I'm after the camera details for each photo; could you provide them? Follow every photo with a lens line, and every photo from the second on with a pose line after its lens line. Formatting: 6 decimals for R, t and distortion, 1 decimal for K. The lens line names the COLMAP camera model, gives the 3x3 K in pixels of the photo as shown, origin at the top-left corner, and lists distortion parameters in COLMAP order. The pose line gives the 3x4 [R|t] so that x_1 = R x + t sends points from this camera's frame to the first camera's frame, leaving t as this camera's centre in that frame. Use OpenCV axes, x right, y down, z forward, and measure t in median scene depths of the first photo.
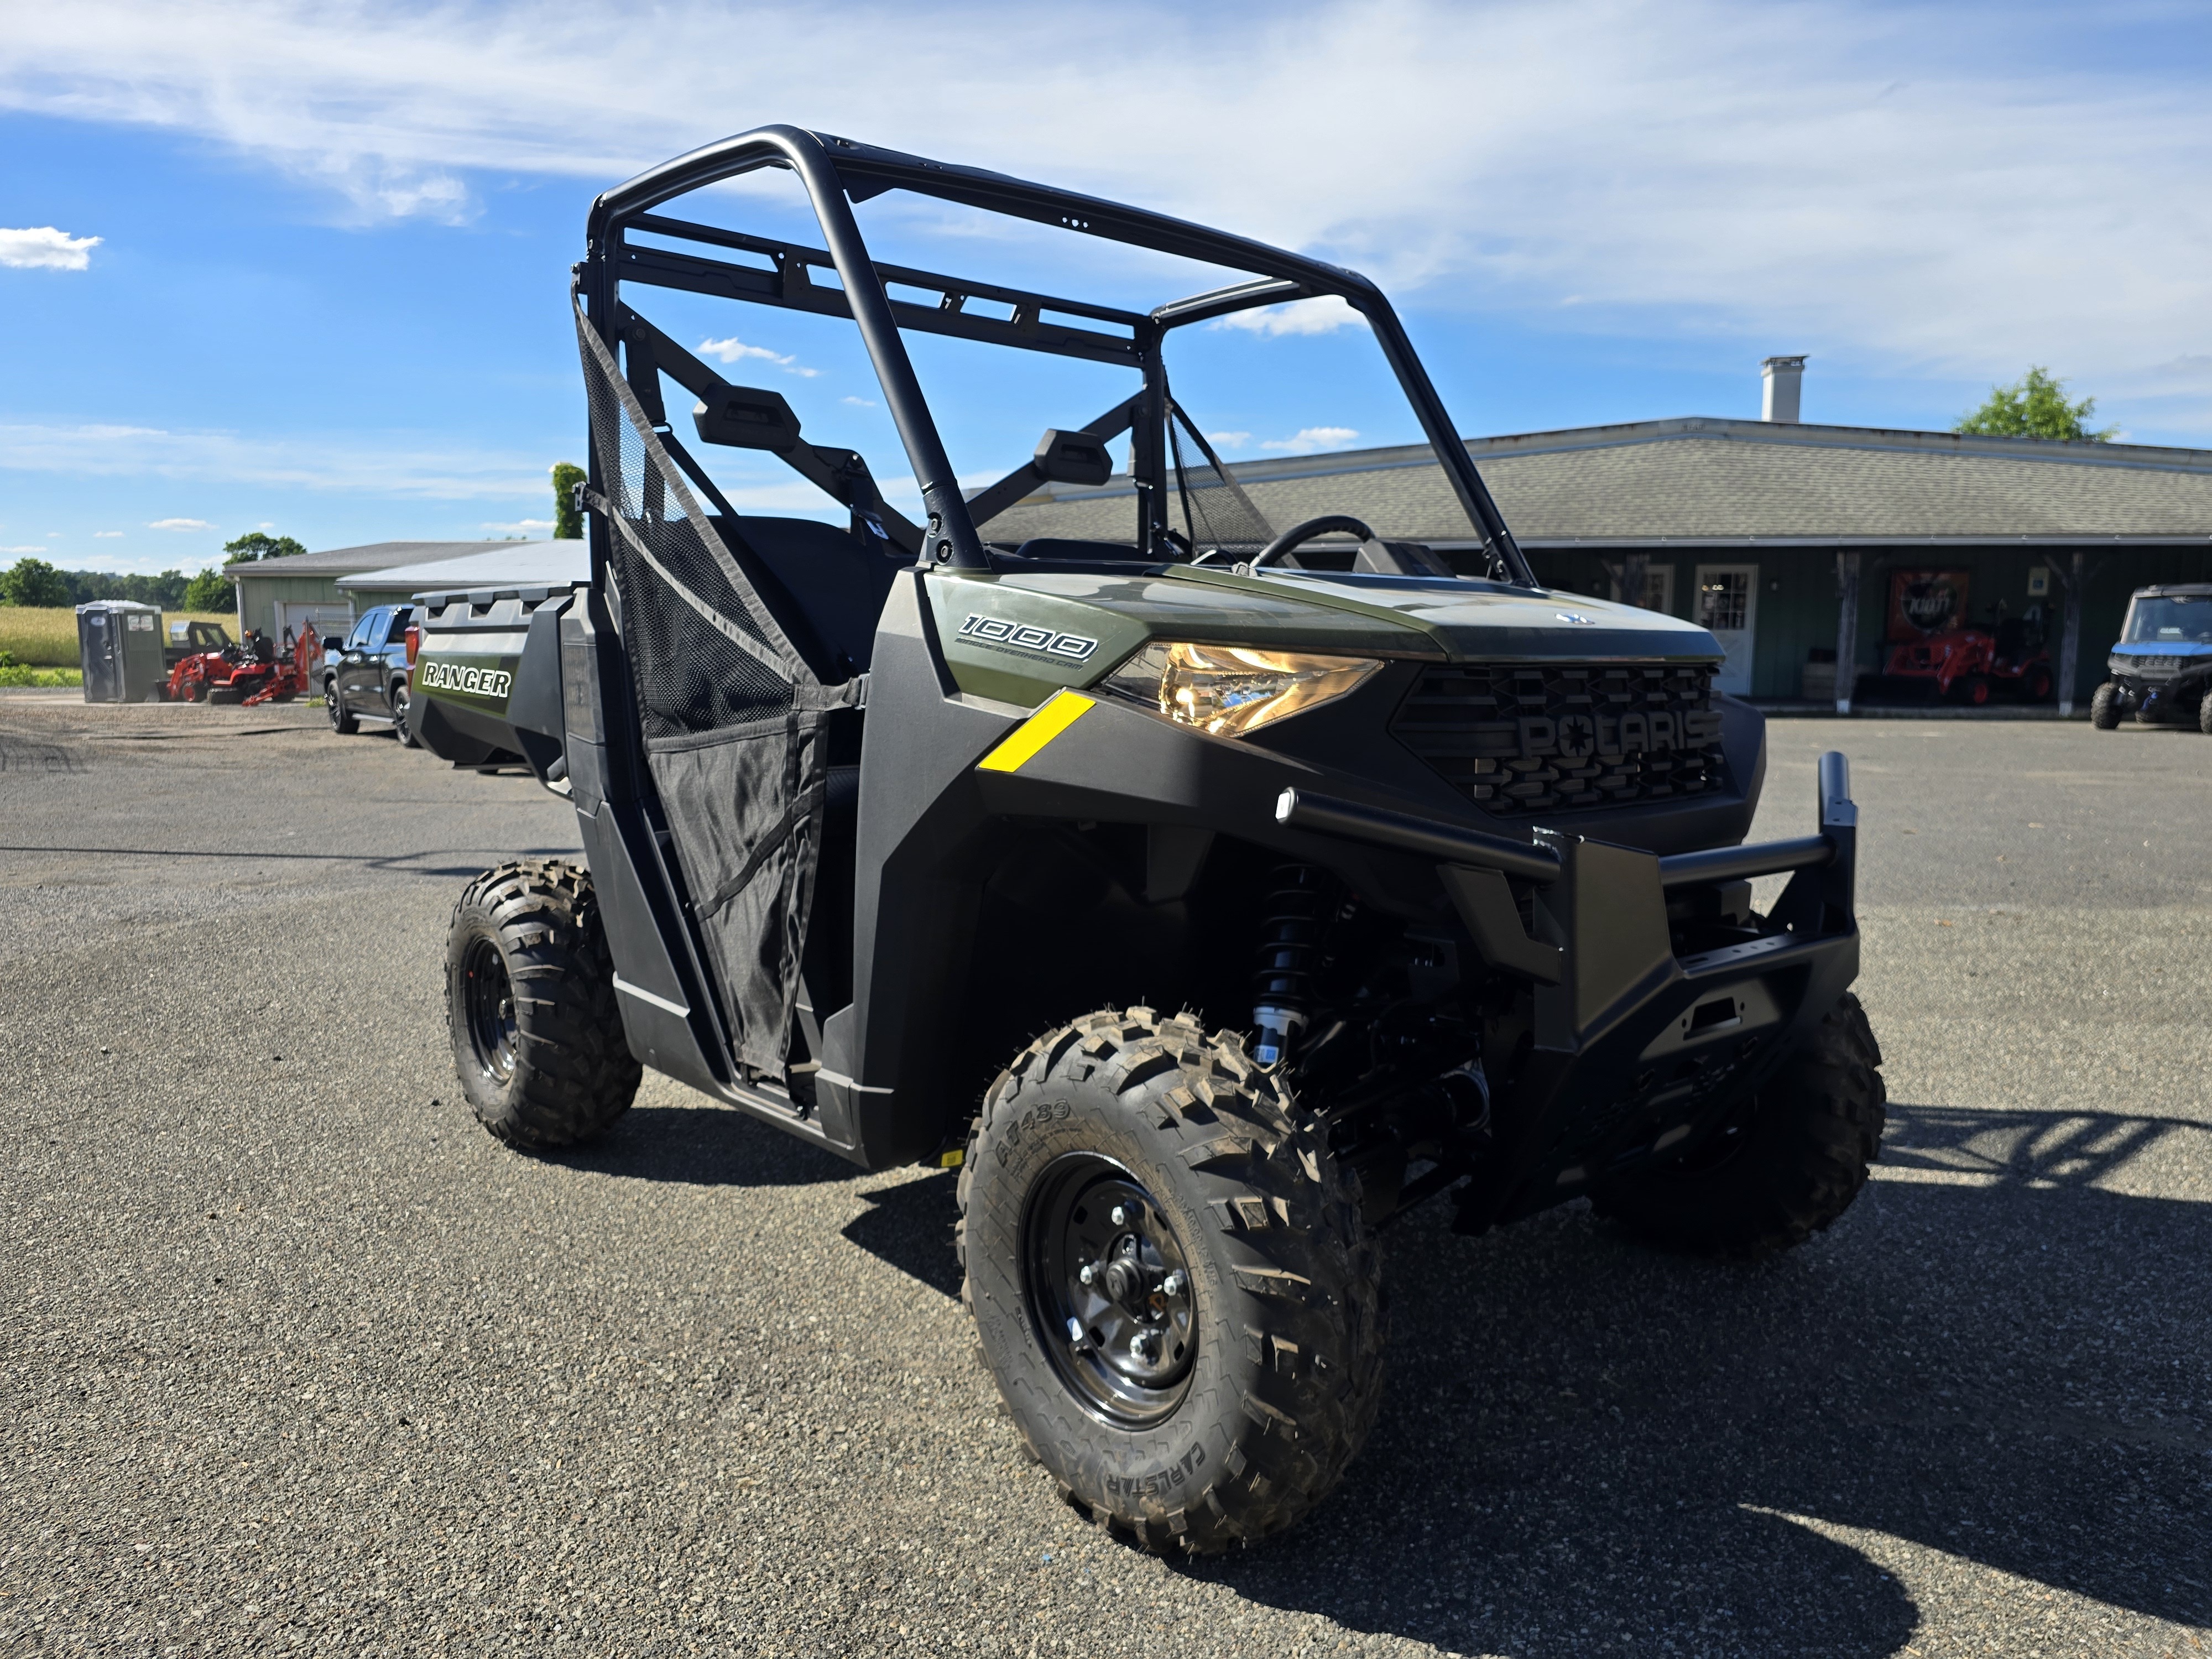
lens RADIAL K [[1486.6, 0, 1104.9], [0, 1486.6, 827.3], [0, 0, 1]] dist [0.011164, 0.001368]
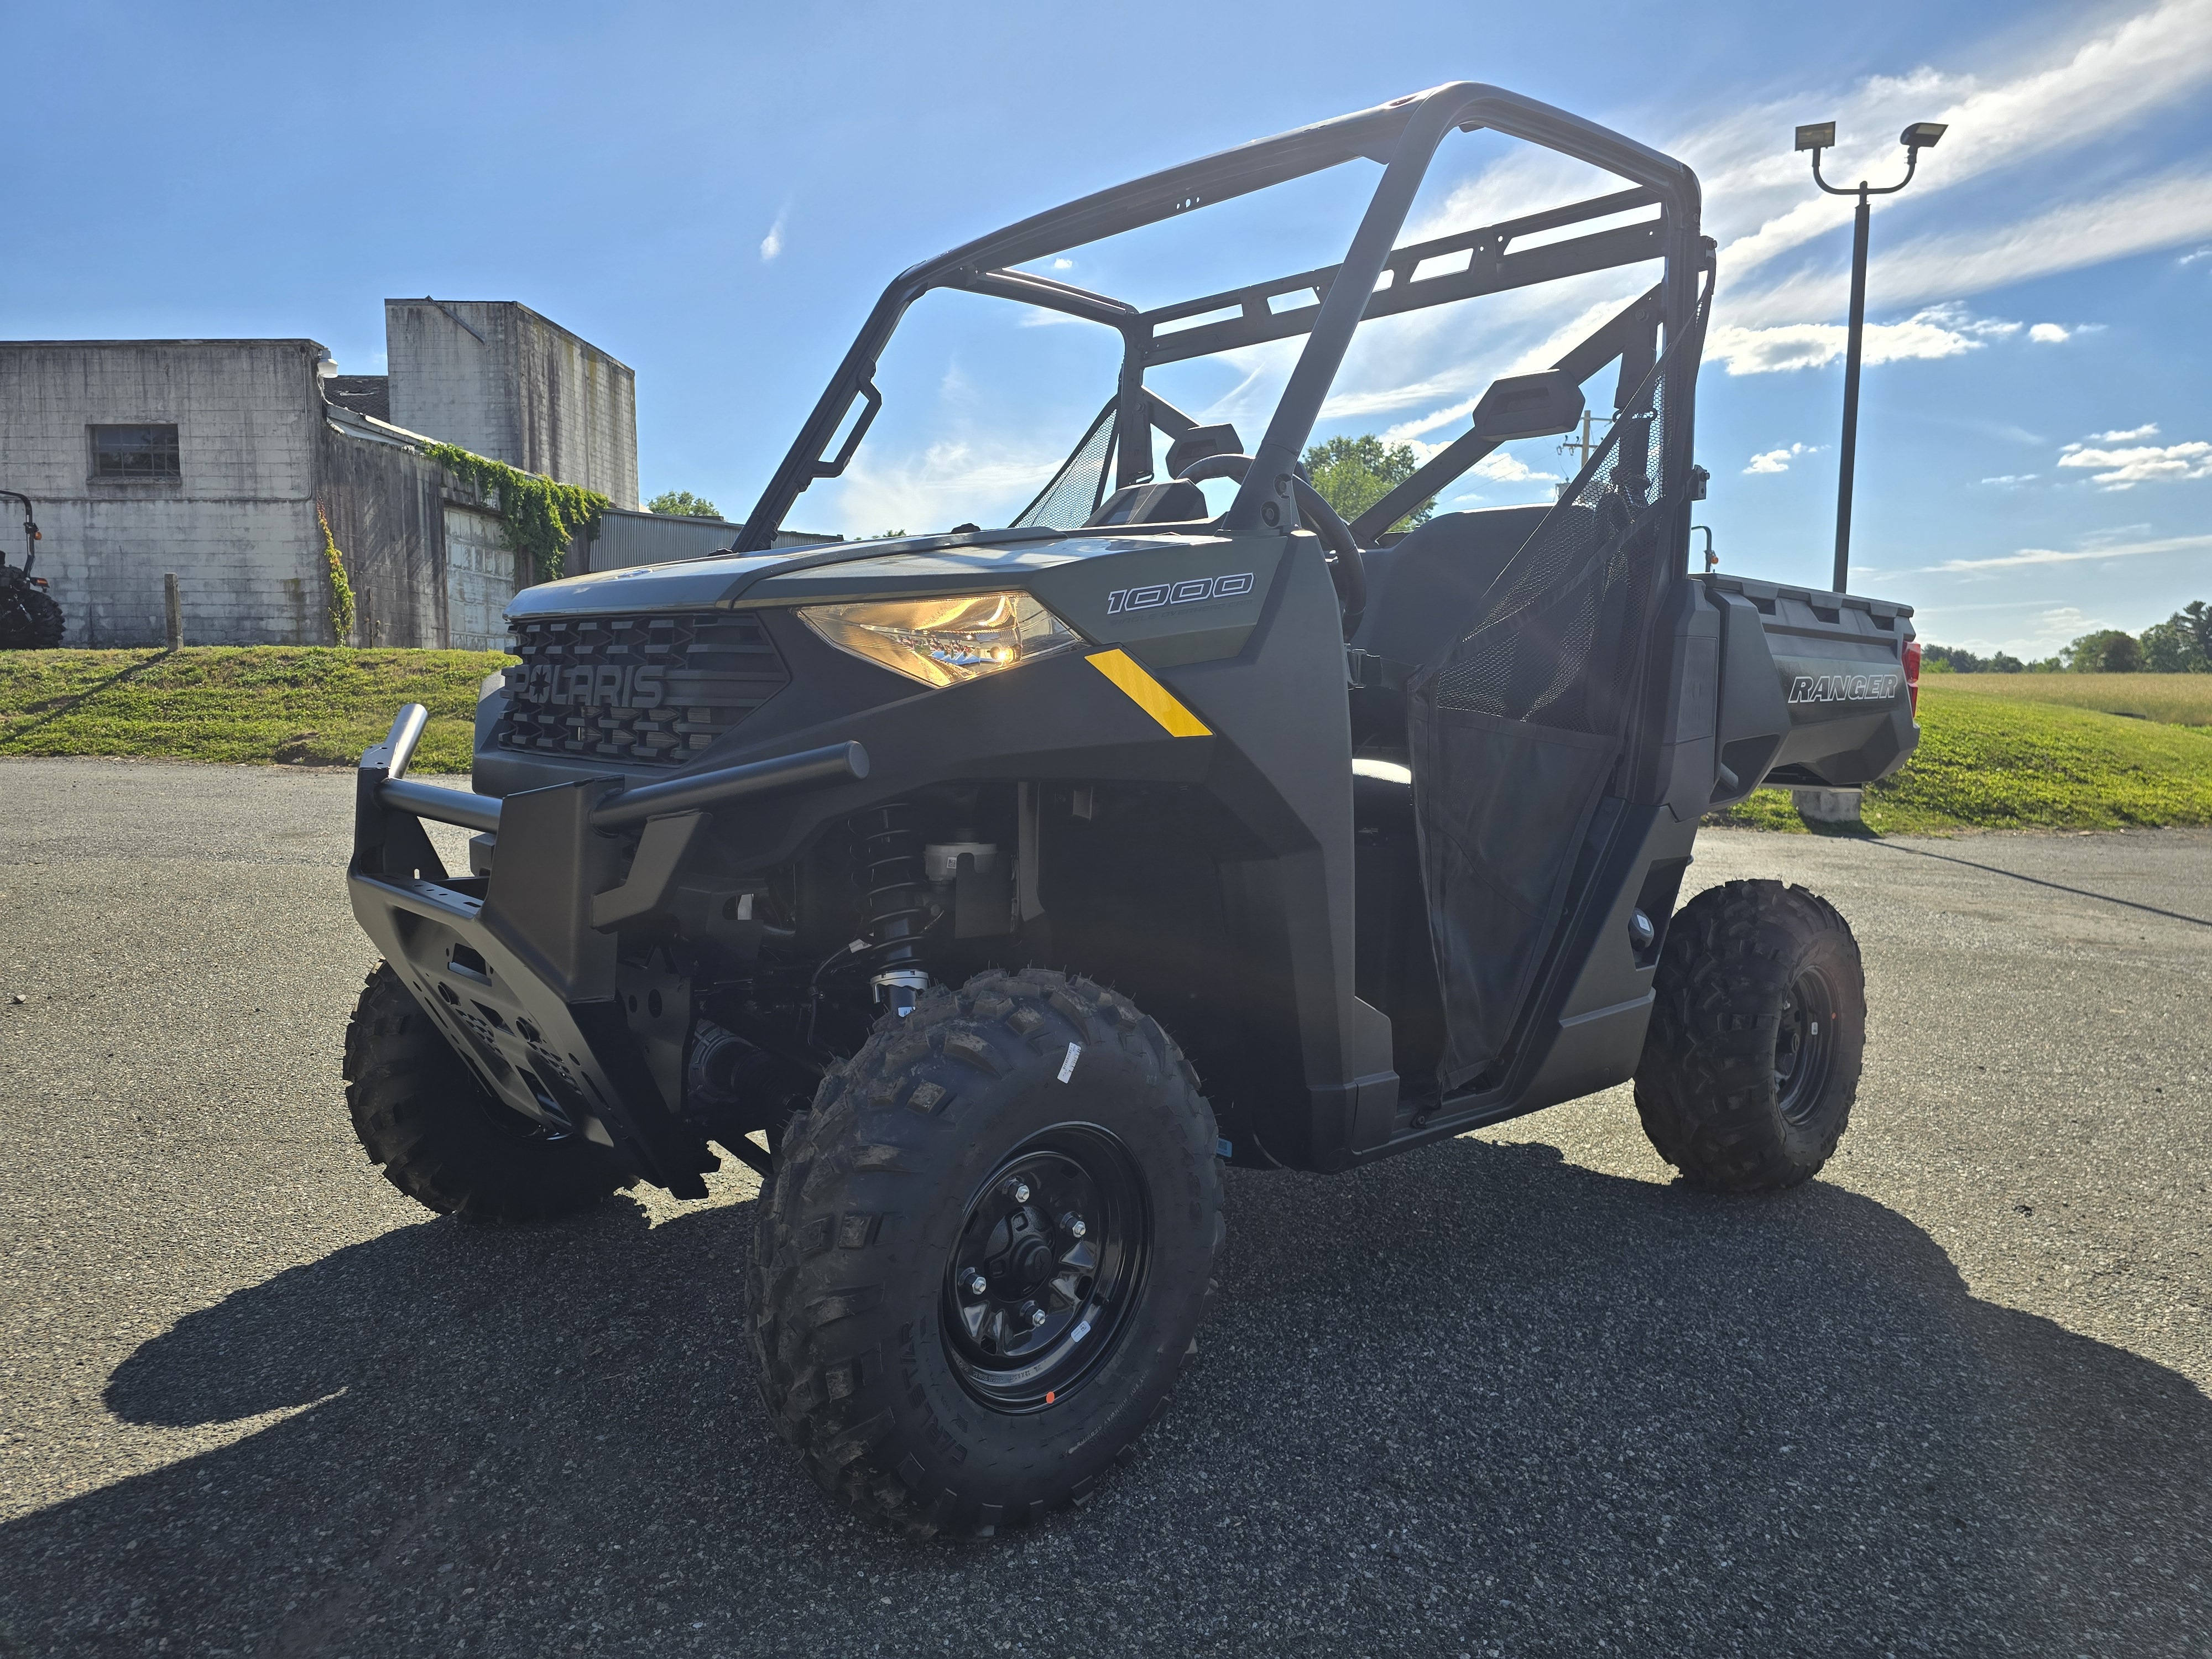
lens RADIAL K [[1486.6, 0, 1109.3], [0, 1486.6, 835.0], [0, 0, 1]] dist [0.011164, 0.001368]
pose [[0.025246, 0.086146, -0.995963, 1.174375], [-0.138500, 0.986974, 0.081857, -0.082137], [0.990041, 0.135874, 0.036849, 1.151711]]
